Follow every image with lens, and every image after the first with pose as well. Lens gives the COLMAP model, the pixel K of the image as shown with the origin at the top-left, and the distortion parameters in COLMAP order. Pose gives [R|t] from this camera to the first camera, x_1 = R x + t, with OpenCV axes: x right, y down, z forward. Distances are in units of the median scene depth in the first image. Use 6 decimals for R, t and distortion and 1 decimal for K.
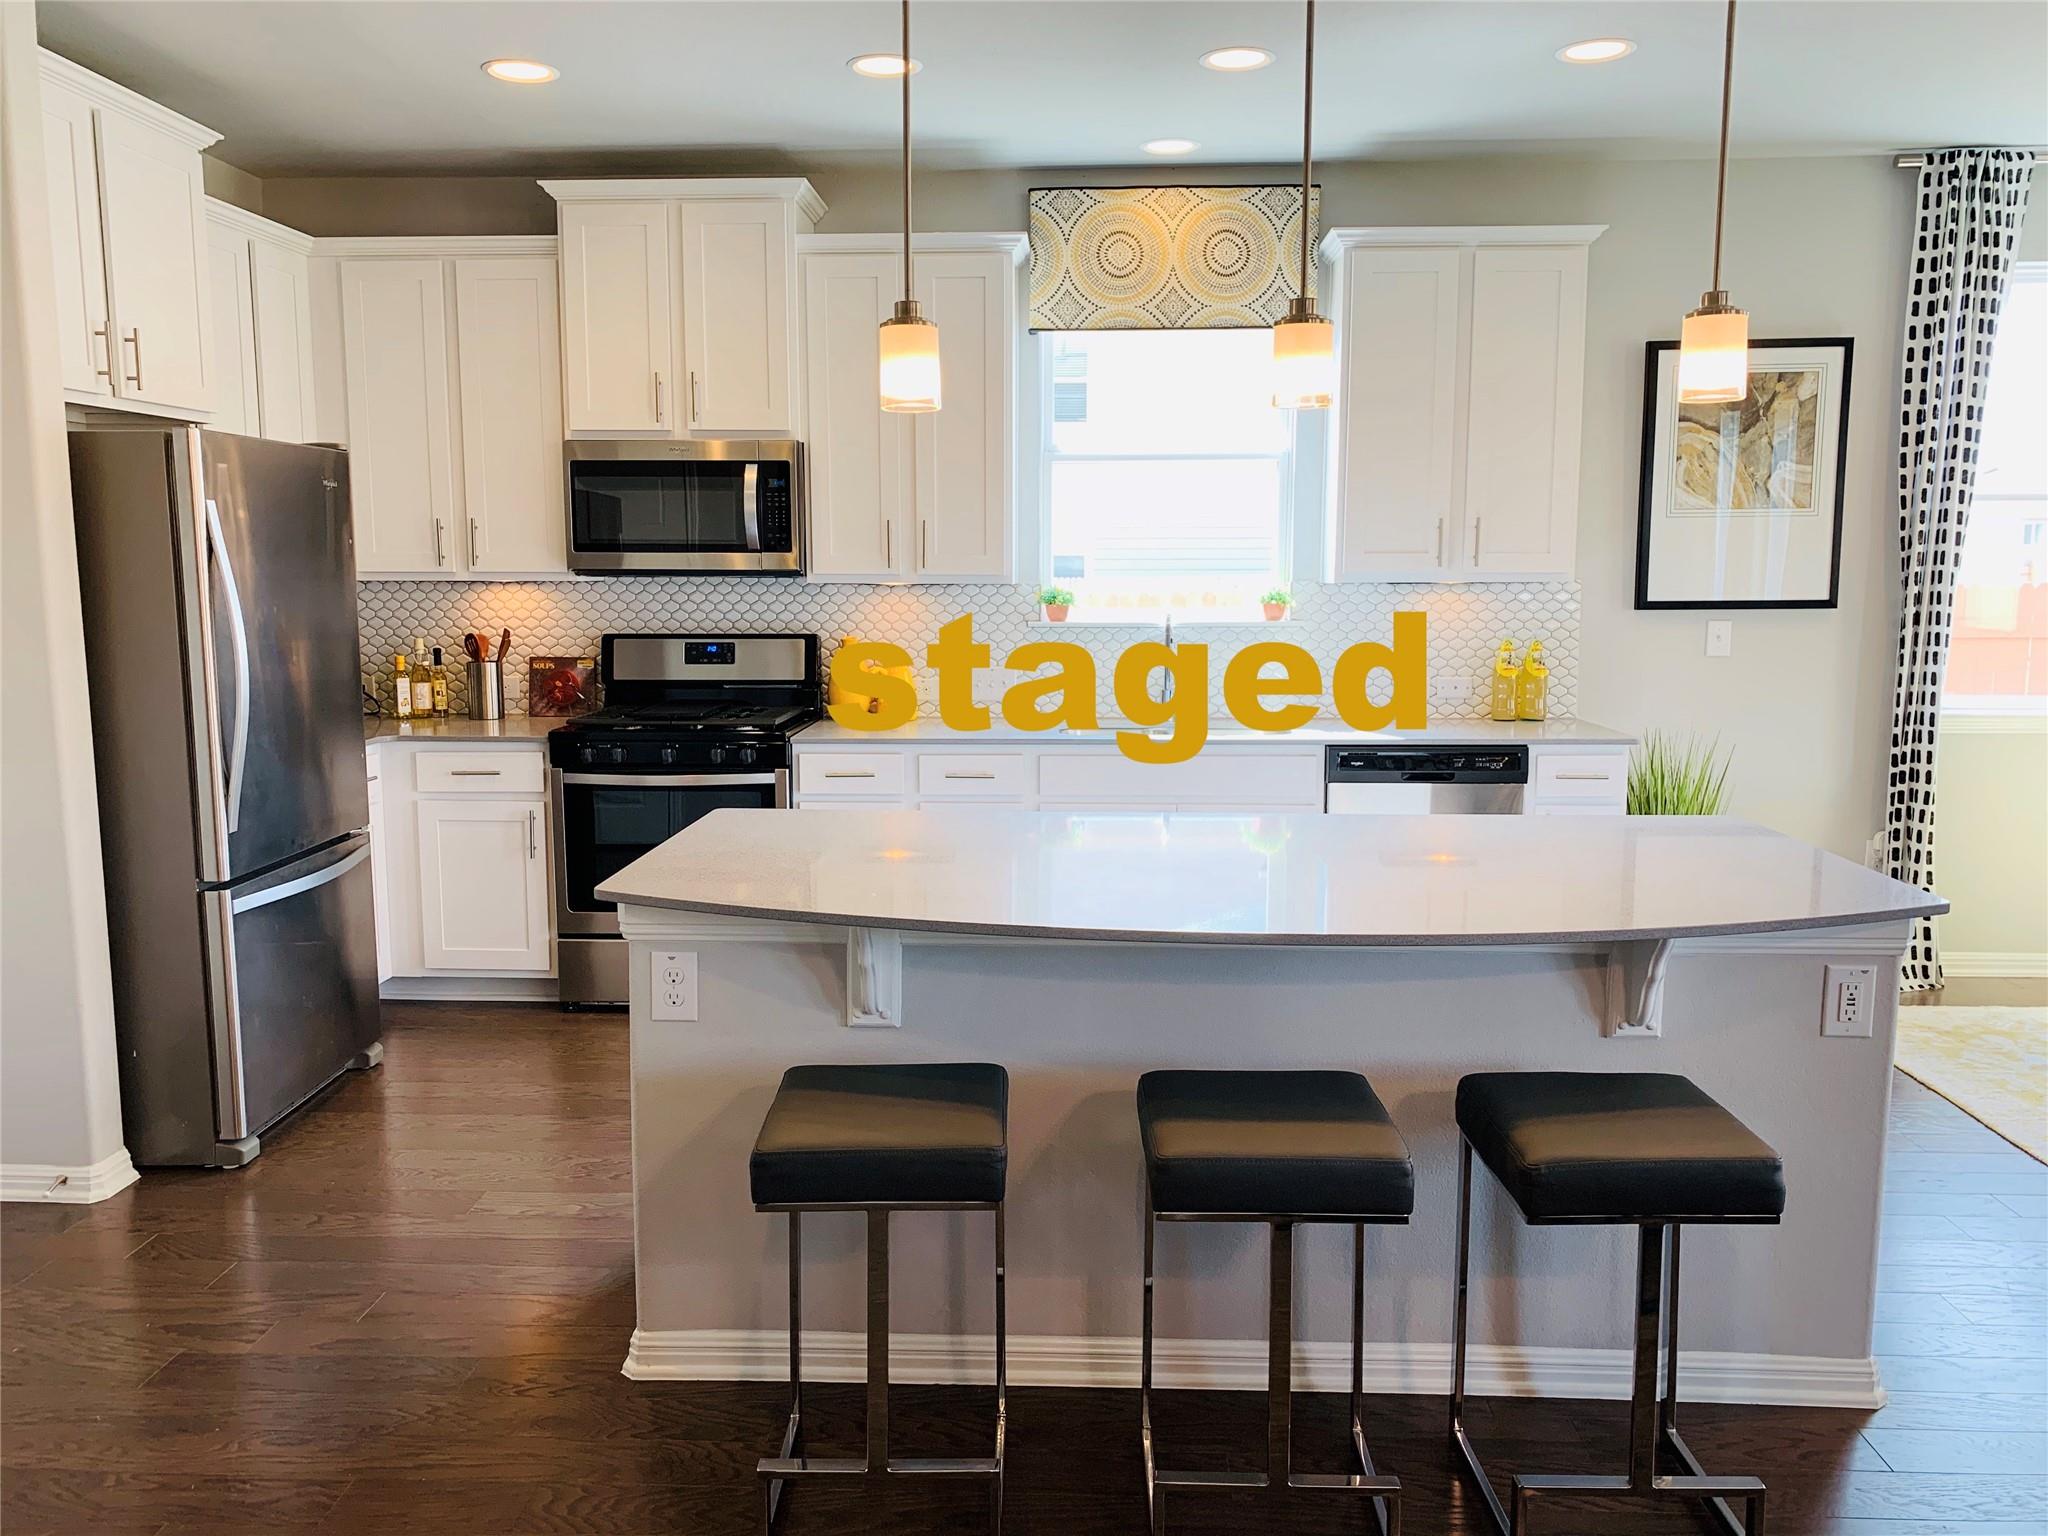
lens RADIAL K [[1556.0, 0, 1024.0], [0, 1556.0, 768.0], [0, 0, 1]] dist [0.046325, -0.052409]
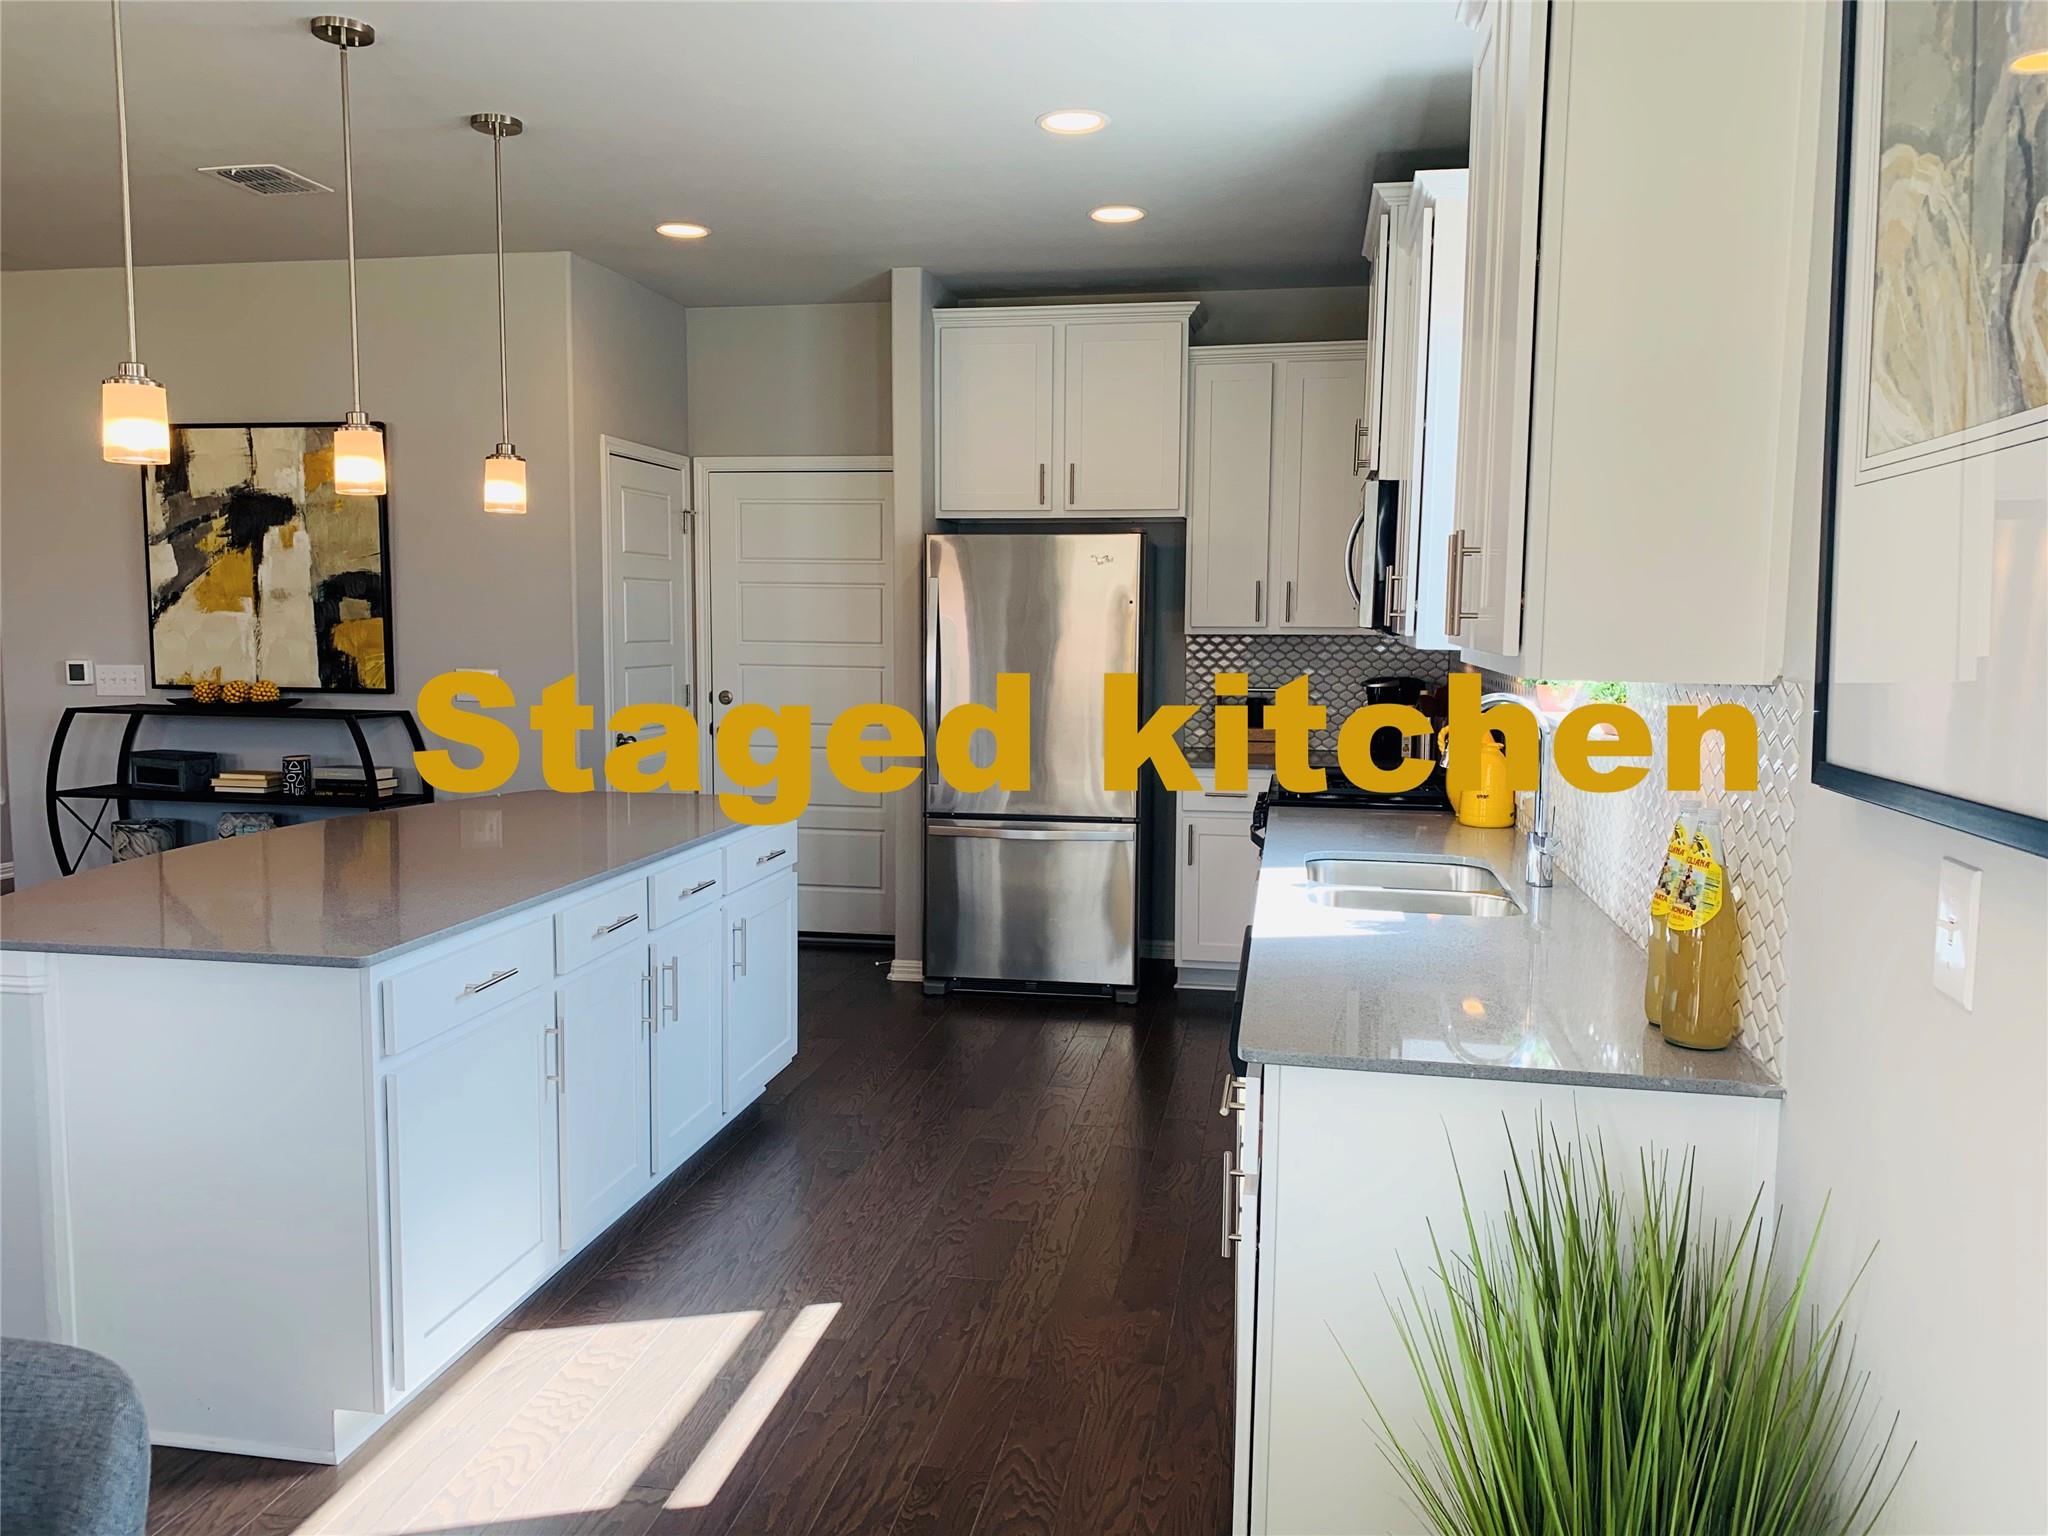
lens RADIAL K [[1518.2, 0, 1024.0], [0, 1518.2, 768.0], [0, 0, 1]] dist [0.108367, -0.151045]
pose [[-0.133010, 0.100792, -0.985976, 0.711317], [-0.137599, 0.983304, 0.119081, -0.122331], [0.981517, 0.151508, -0.116920, 0.899324]]
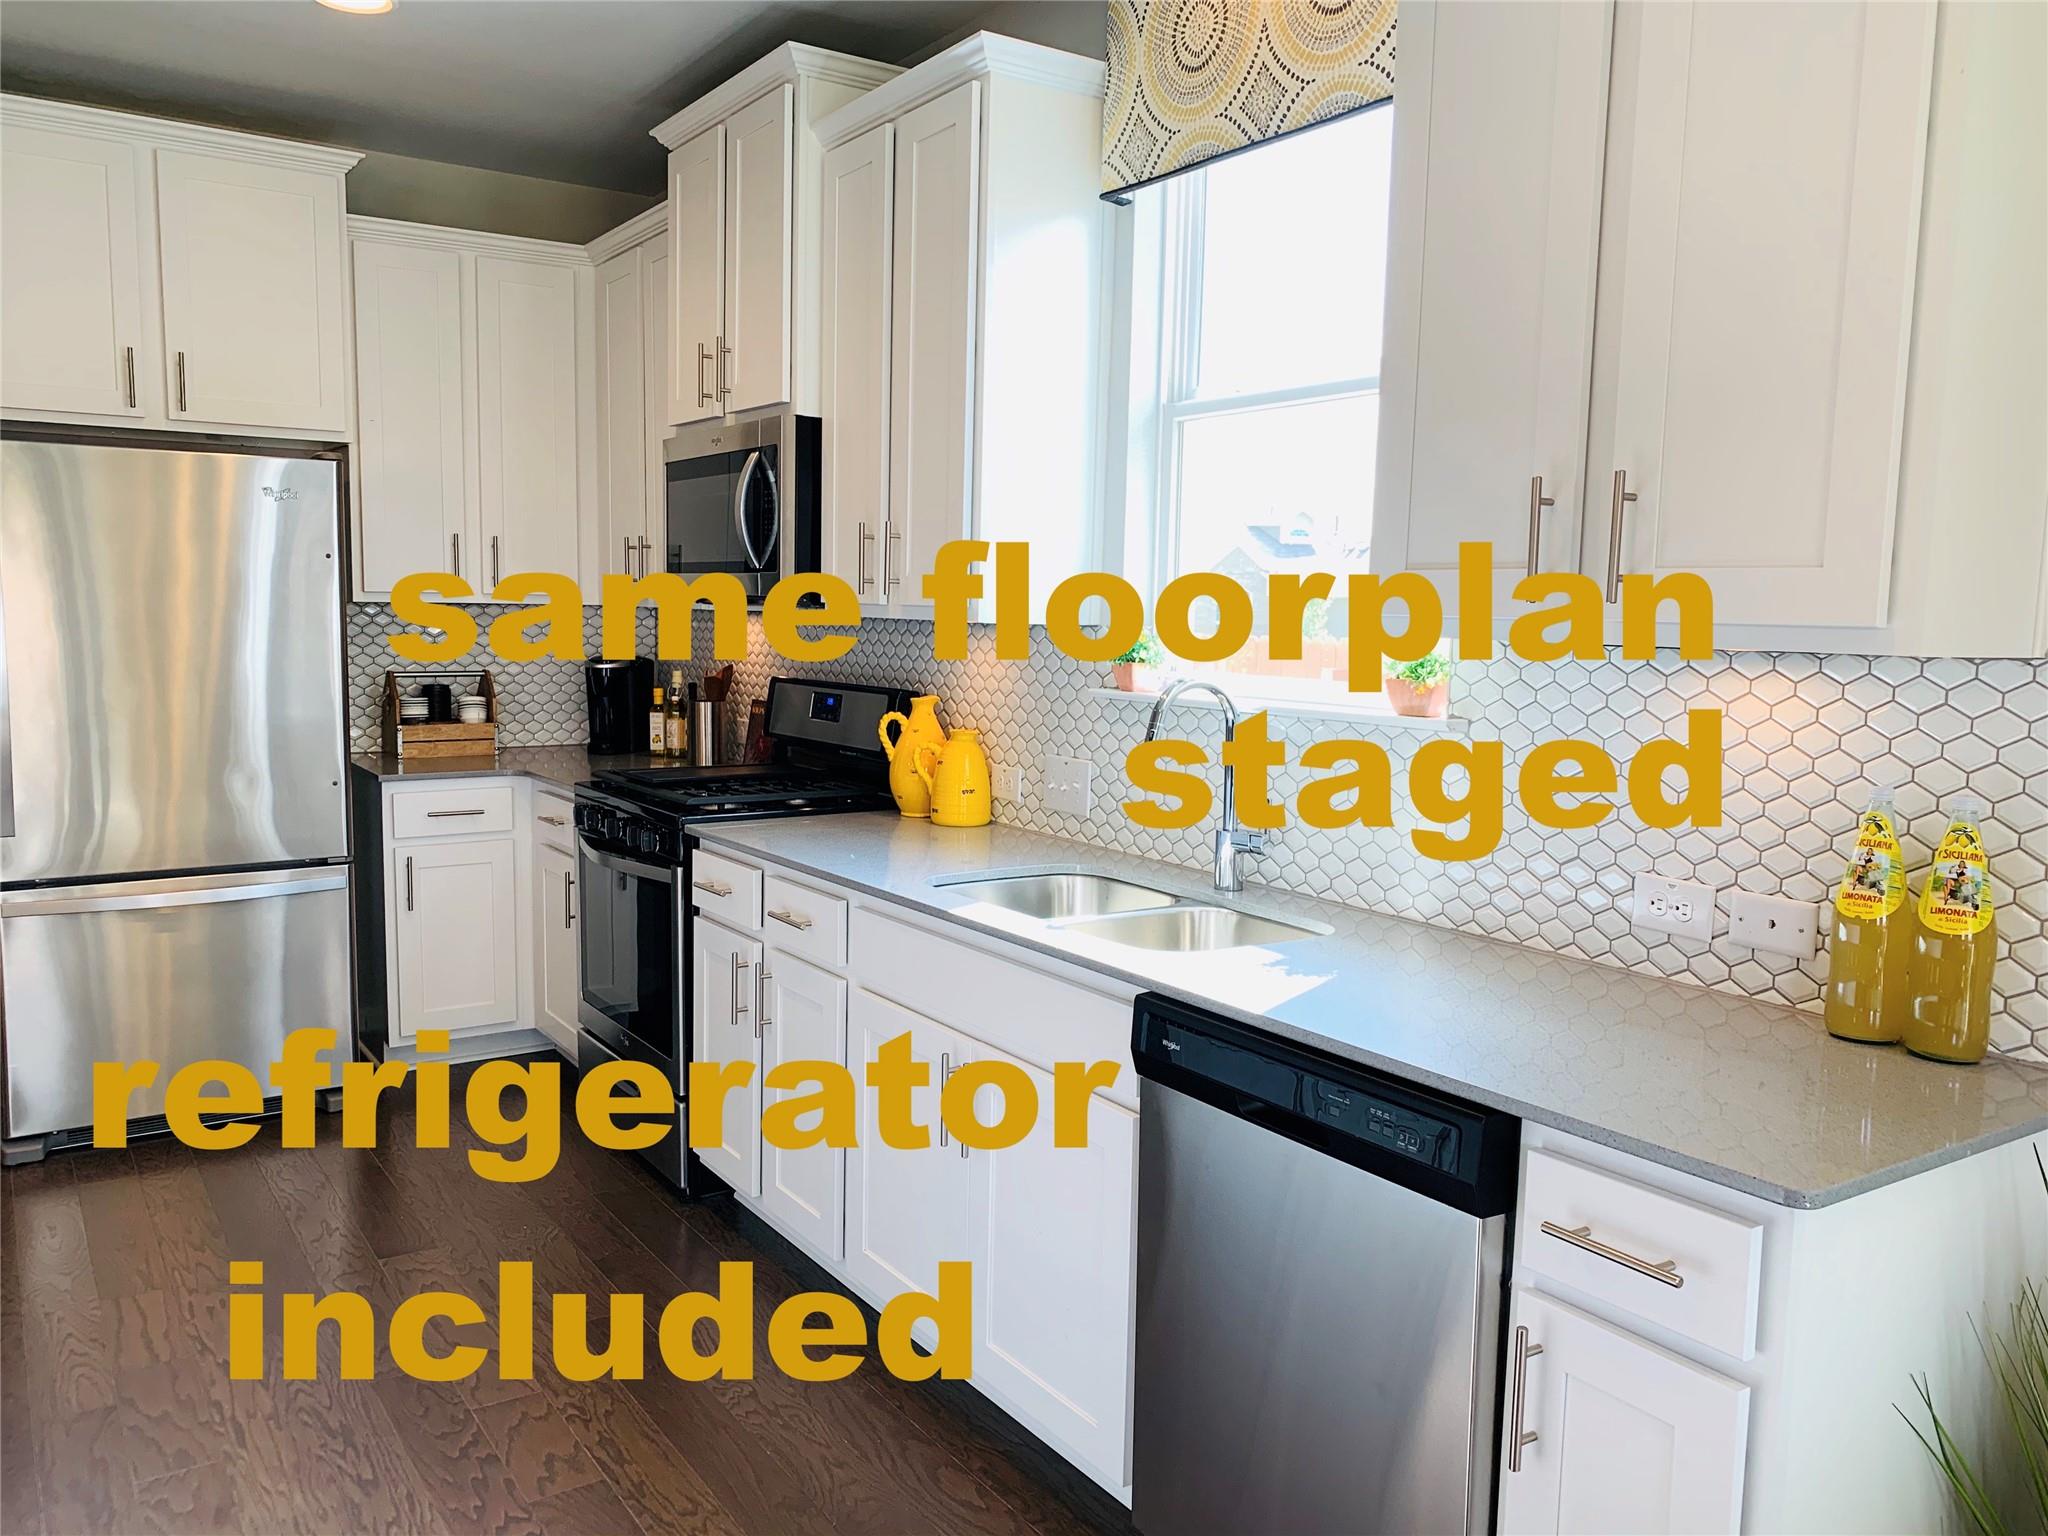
lens RADIAL K [[1584.4, 0, 1024.0], [0, 1584.4, 768.0], [0, 0, 1]] dist [0.018896, -0.009557]
pose [[0.591375, 0.096671, -0.800581, 0.494137], [-0.124542, 0.991826, 0.027767, -0.080329], [0.796721, 0.083285, 0.598581, 0.641449]]
